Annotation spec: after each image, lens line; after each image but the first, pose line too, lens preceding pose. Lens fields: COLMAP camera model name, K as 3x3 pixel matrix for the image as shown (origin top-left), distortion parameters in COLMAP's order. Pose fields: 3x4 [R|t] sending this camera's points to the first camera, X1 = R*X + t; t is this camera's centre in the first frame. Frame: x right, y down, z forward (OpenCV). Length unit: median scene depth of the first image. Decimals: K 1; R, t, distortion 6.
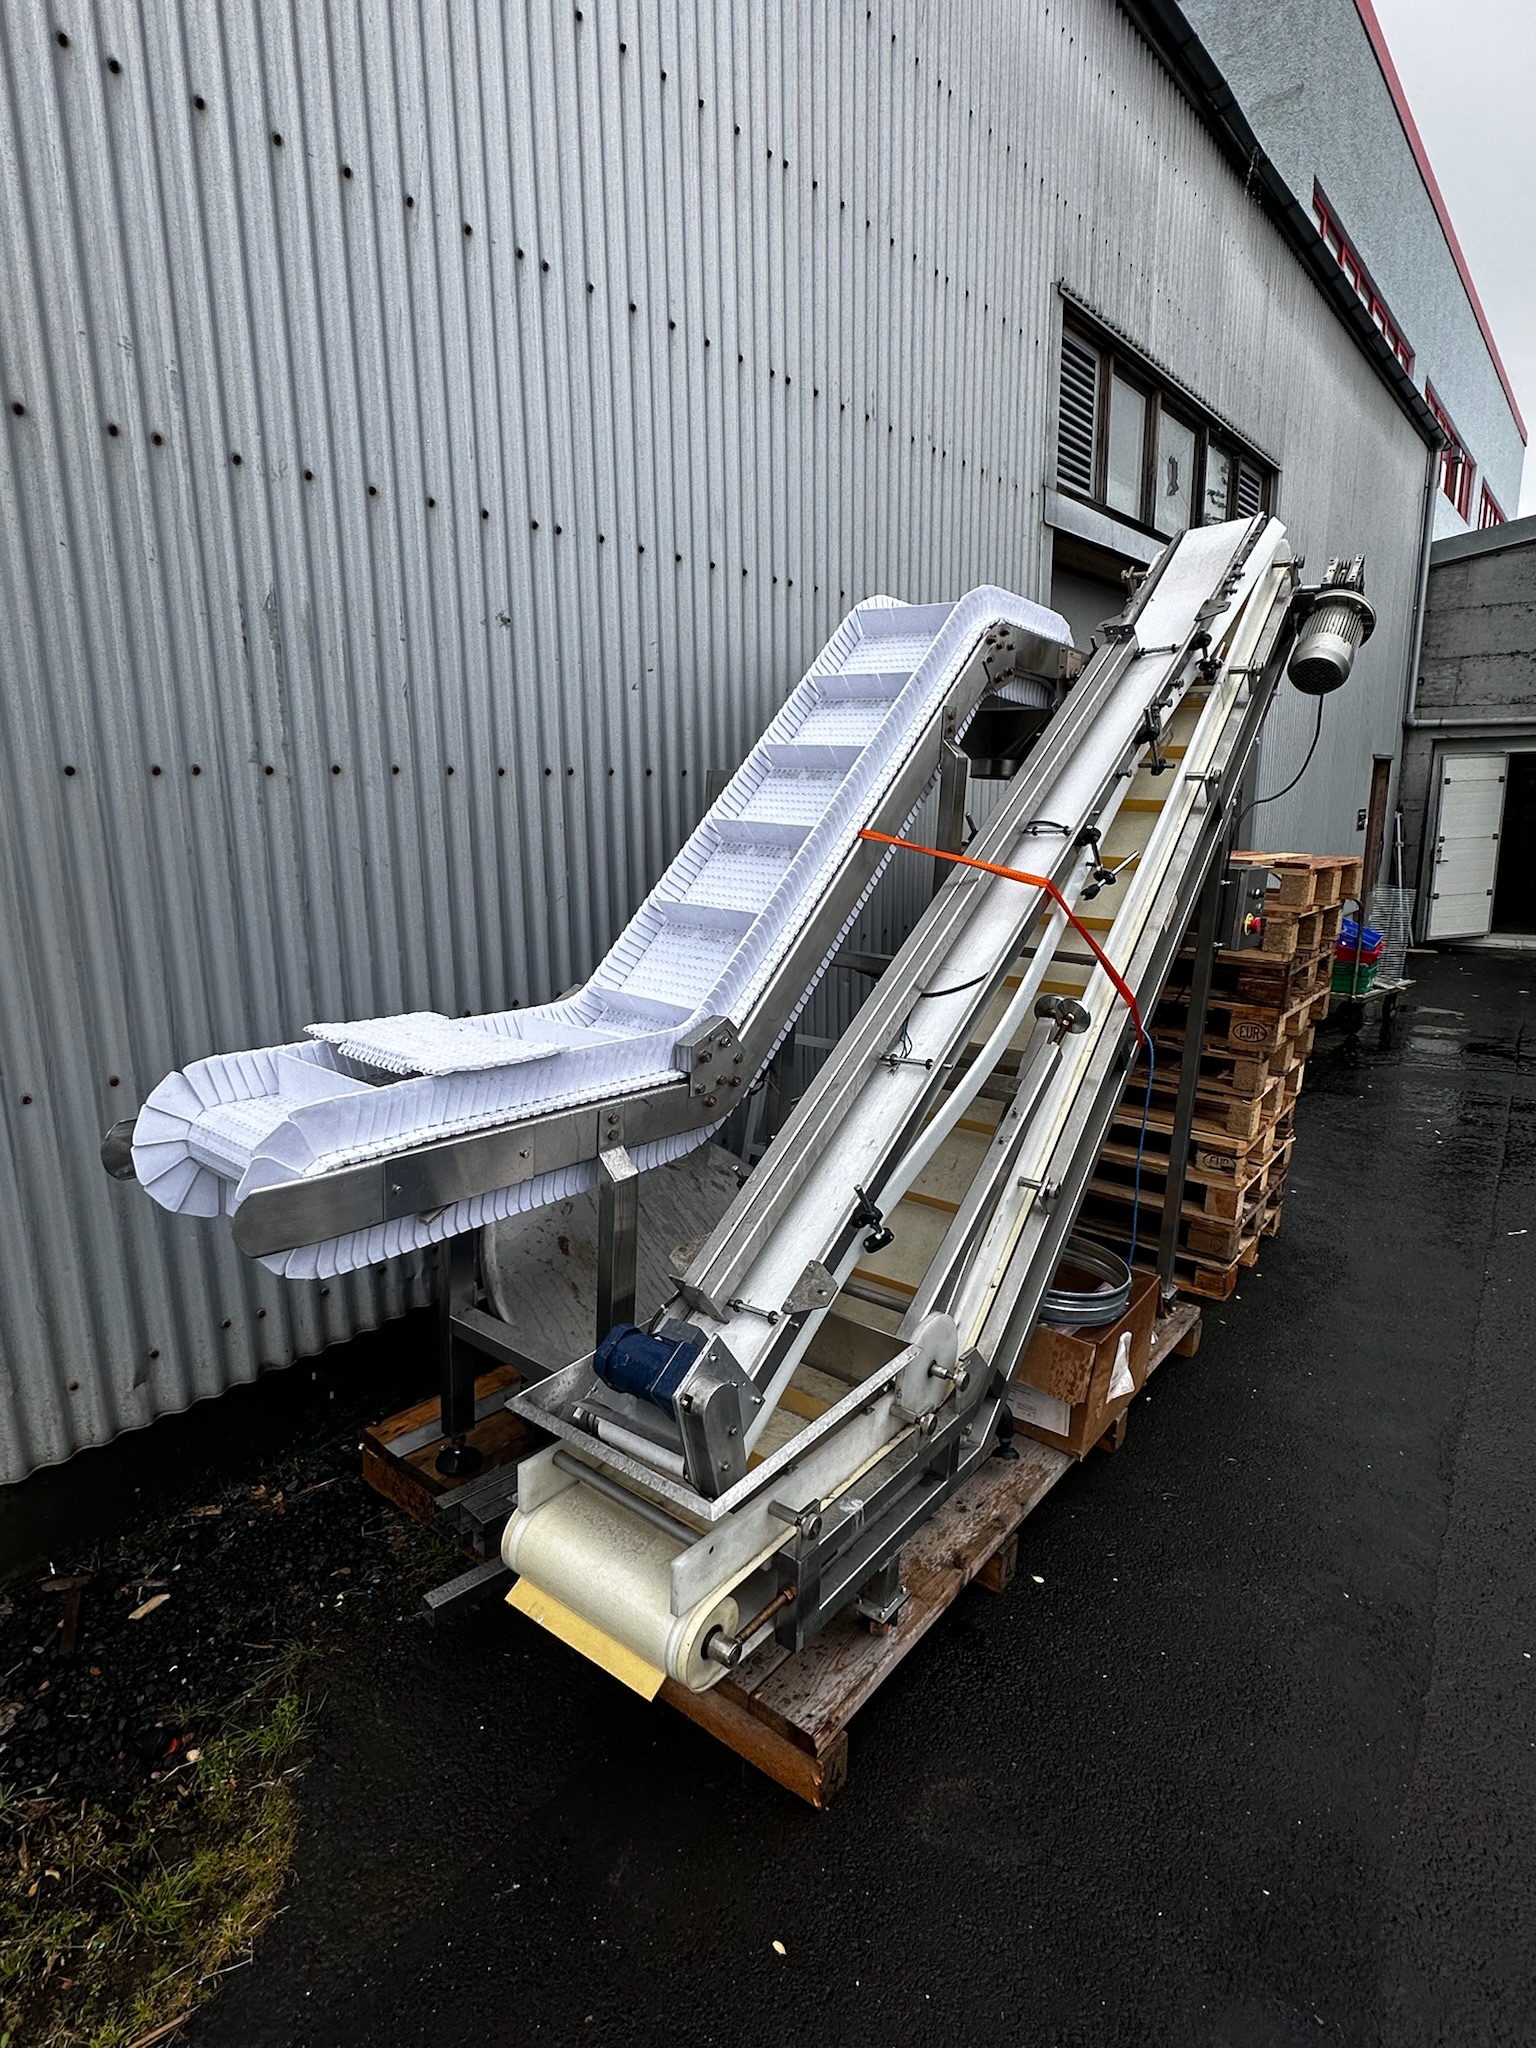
lens RADIAL K [[1091.5, 0, 761.2], [0, 1091.5, 1020.9], [0, 0, 1]] dist [-0.003222, 0.000943]
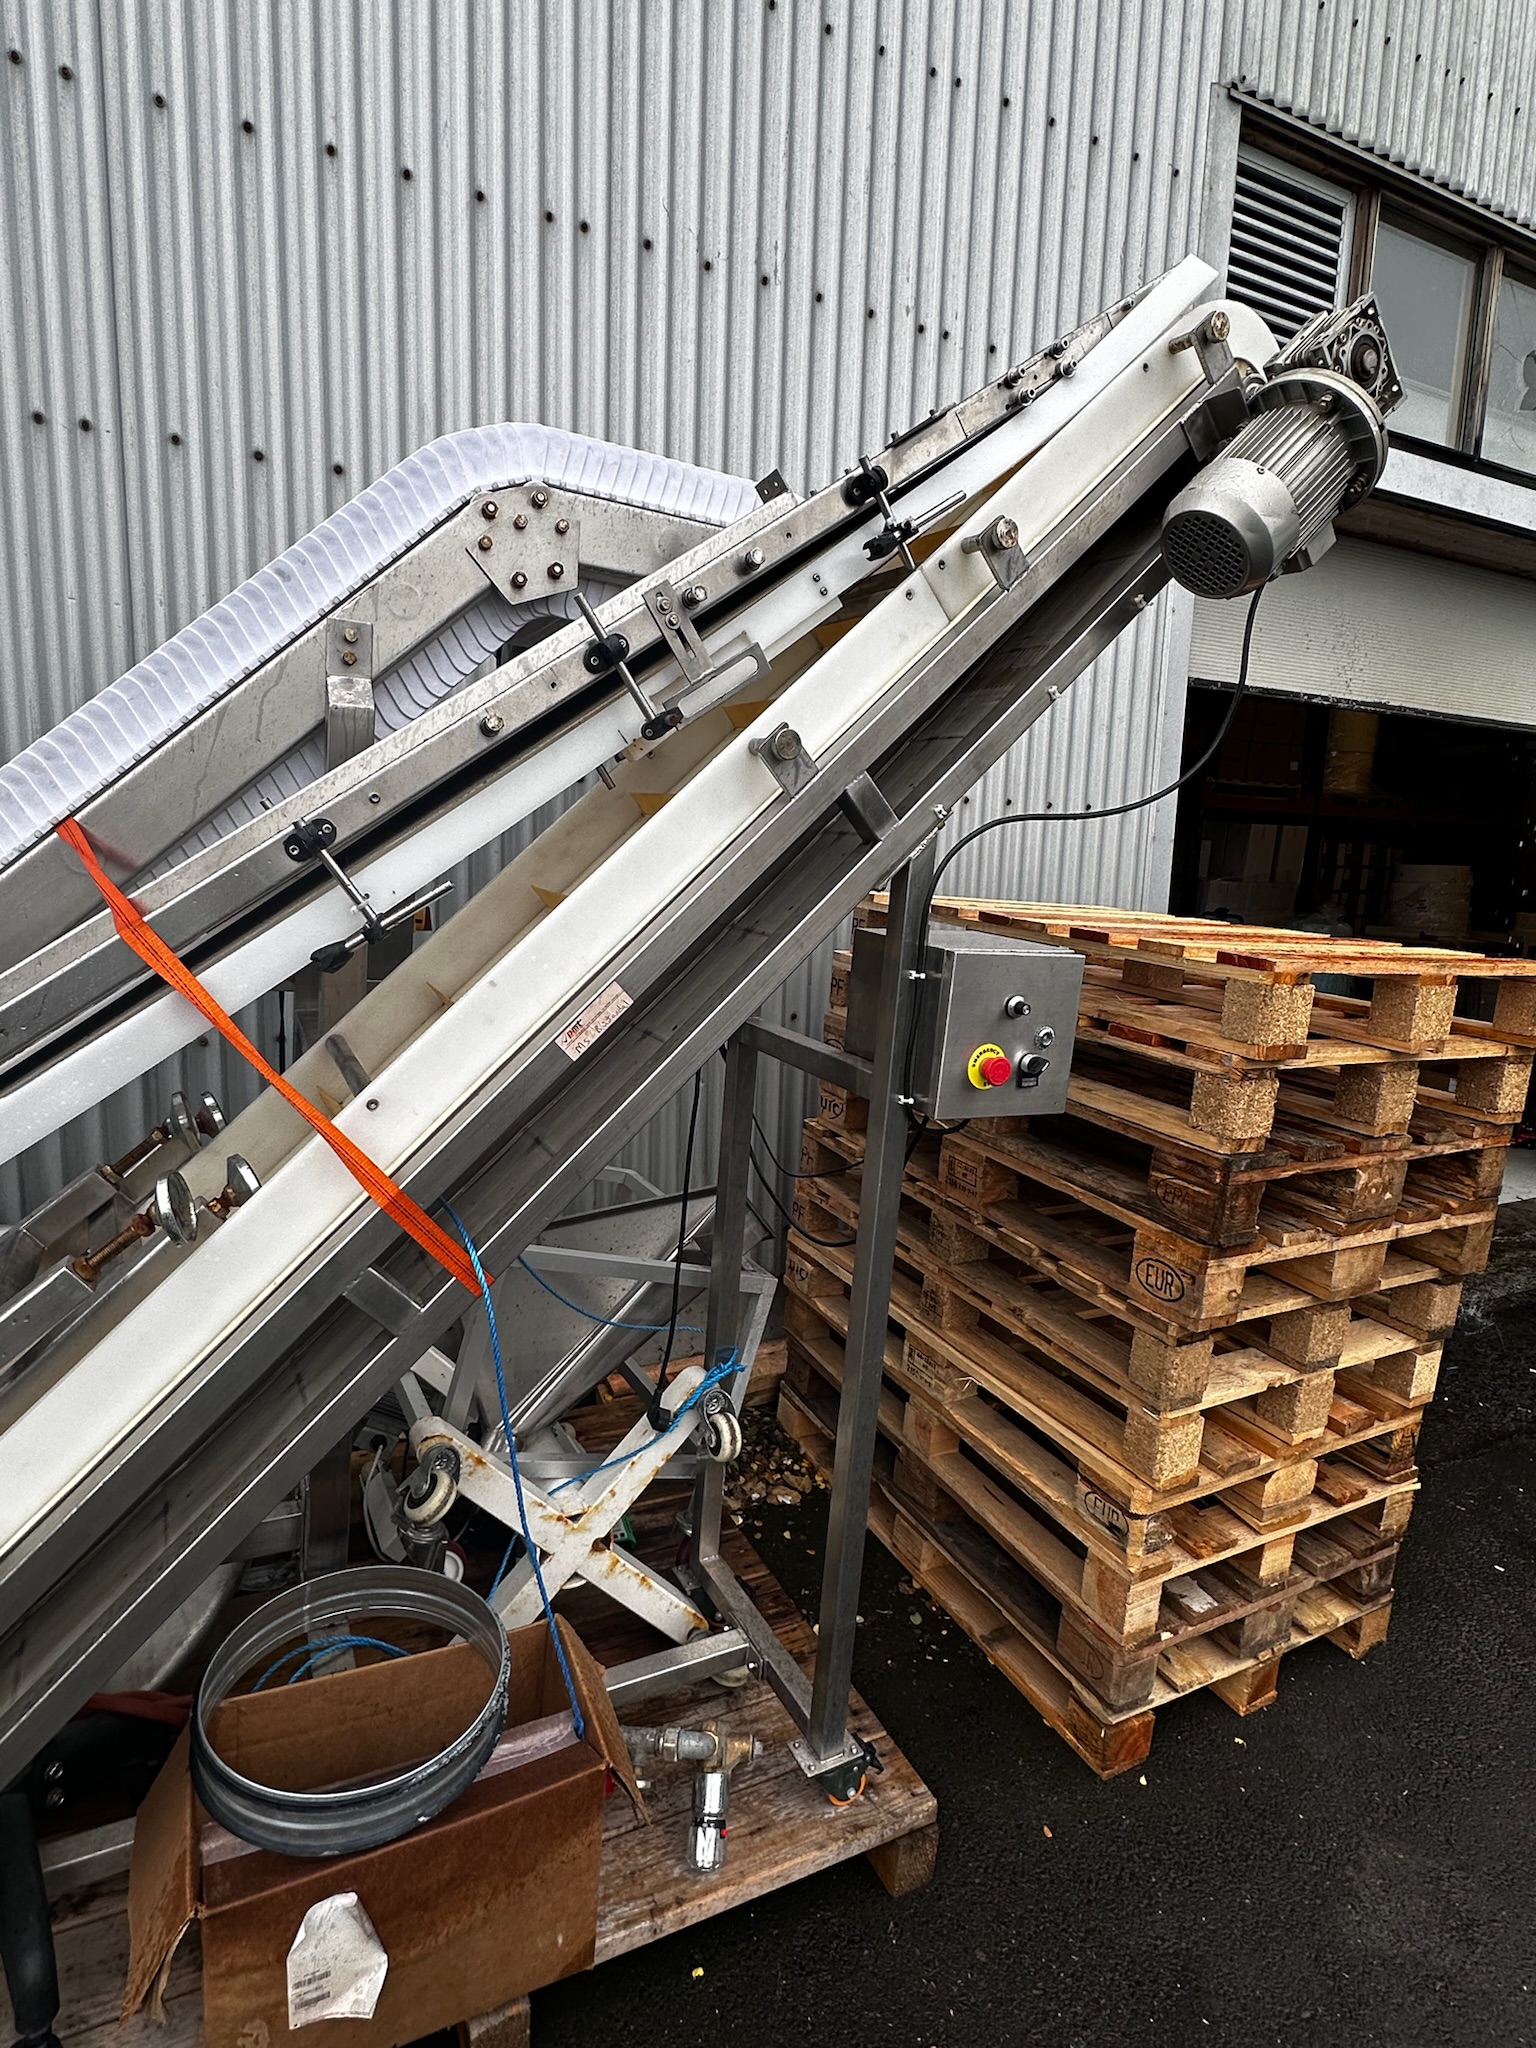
lens RADIAL K [[1091.5, 0, 759.0], [0, 1091.5, 1013.2], [0, 0, 1]] dist [-0.003222, 0.000943]
pose [[0.905470, 0.103187, -0.411675, 0.653572], [-0.129270, 0.990958, -0.035942, -0.096818], [0.404244, 0.085762, 0.910622, 0.615749]]
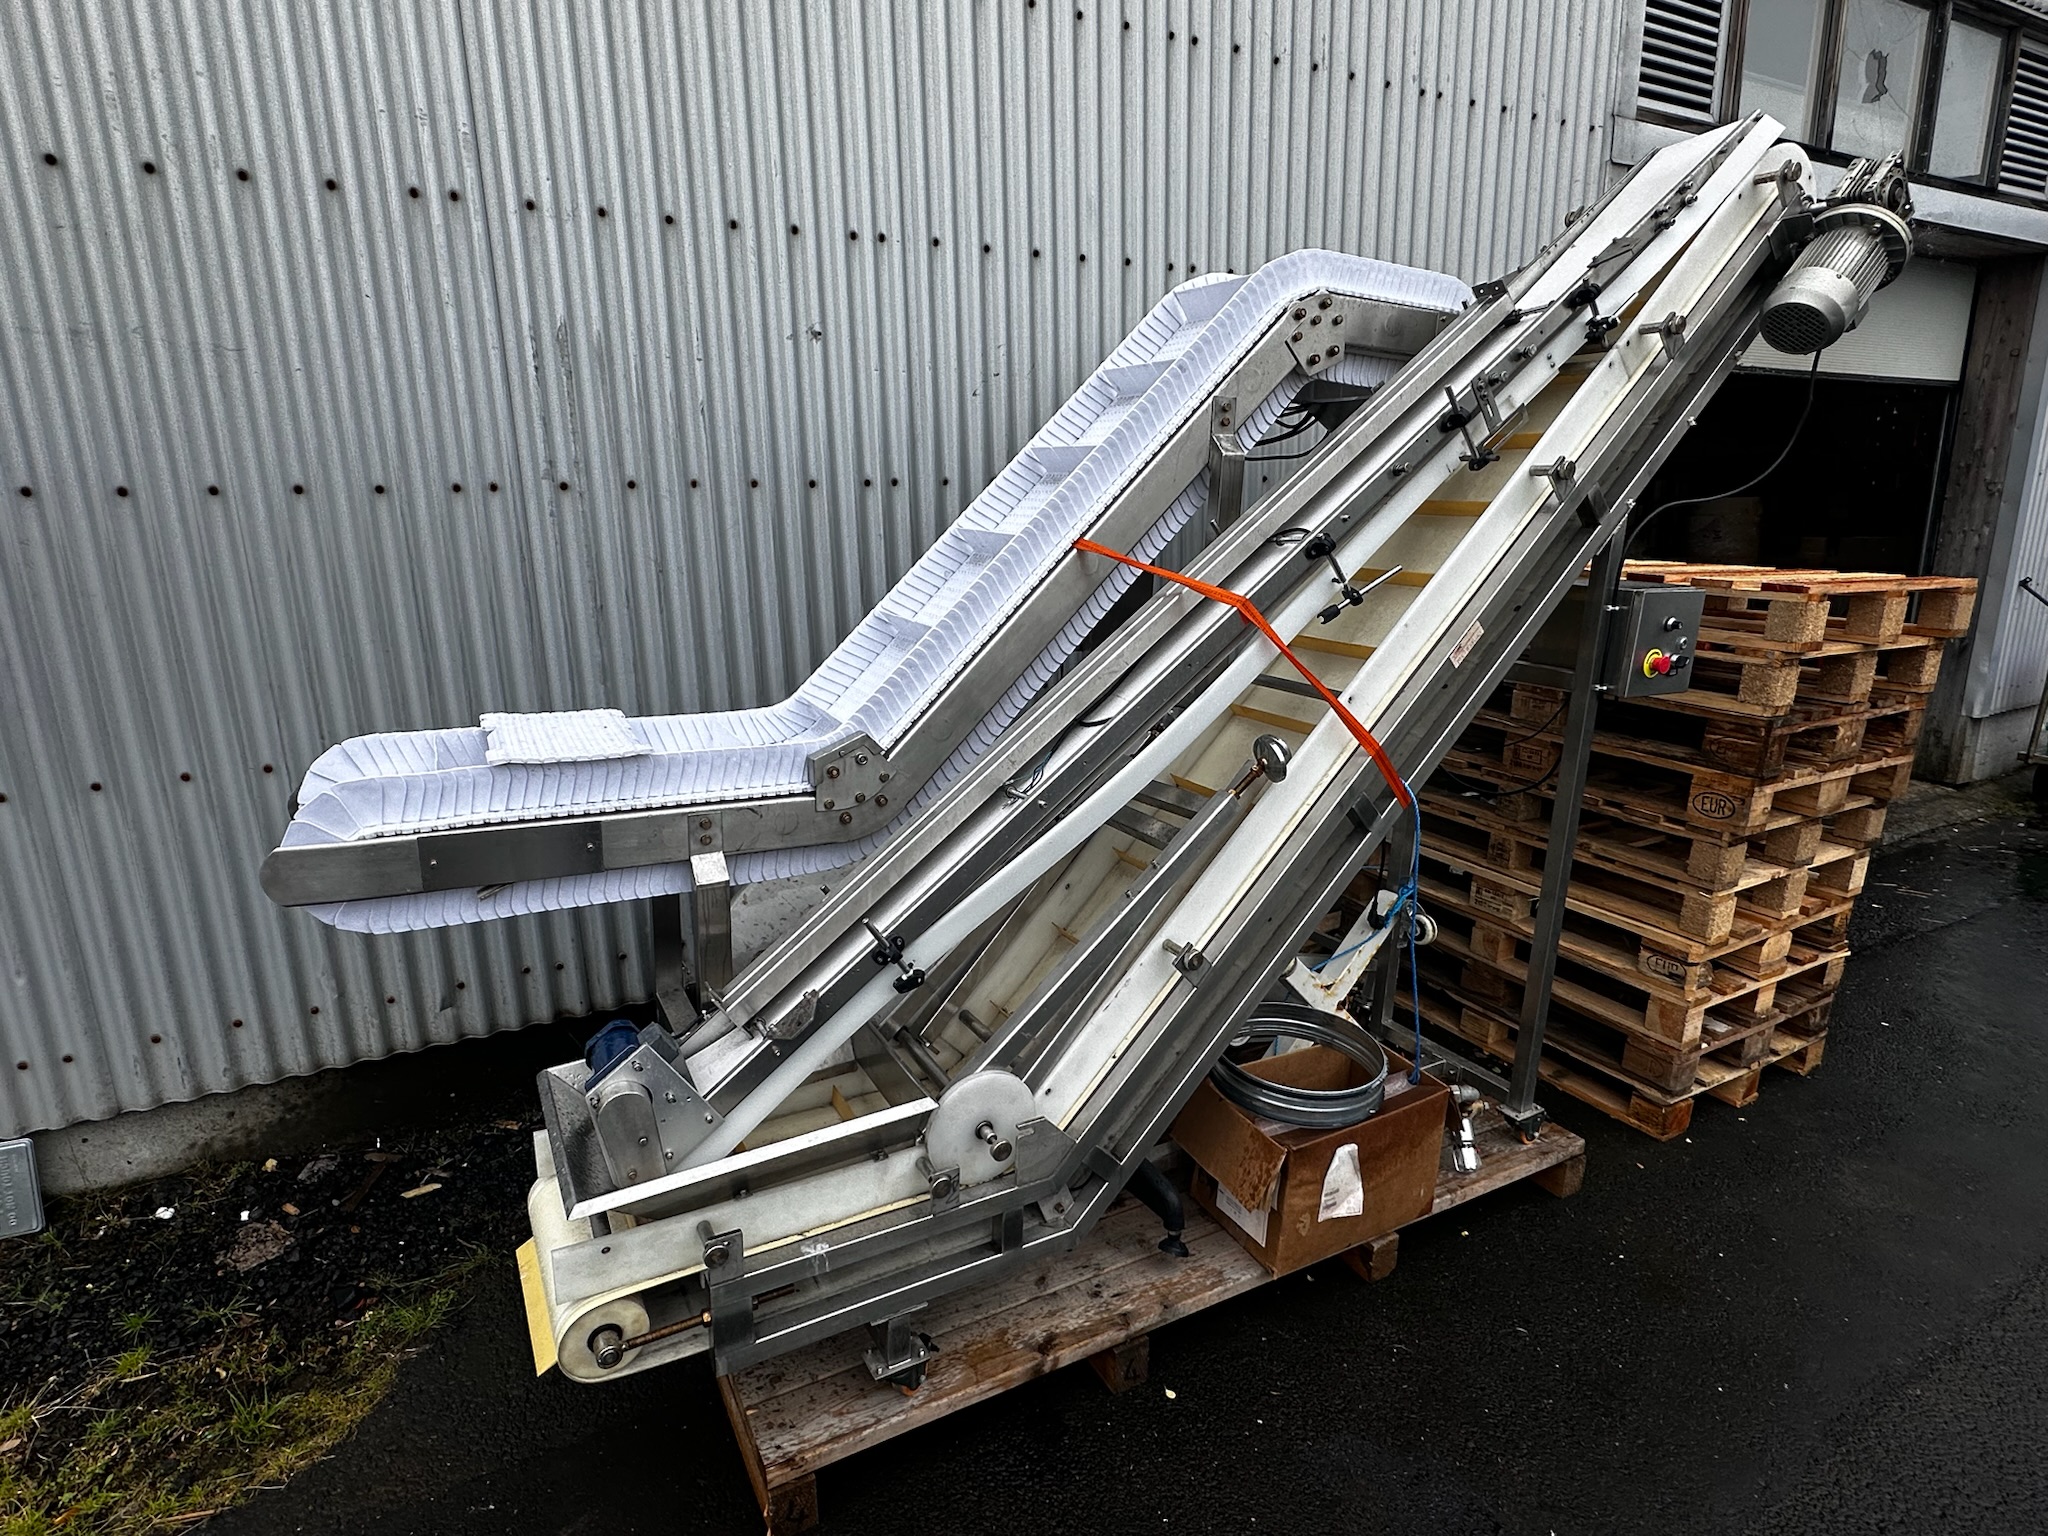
lens RADIAL K [[1091.5, 0, 1017.3], [0, 1091.5, 779.2], [0, 0, 1]] dist [-0.003222, 0.000943]
pose [[0.917918, 0.083567, -0.387870, 0.403198], [-0.069012, 0.996294, 0.051332, -0.018462], [0.390723, -0.020351, 0.920283, 0.136497]]
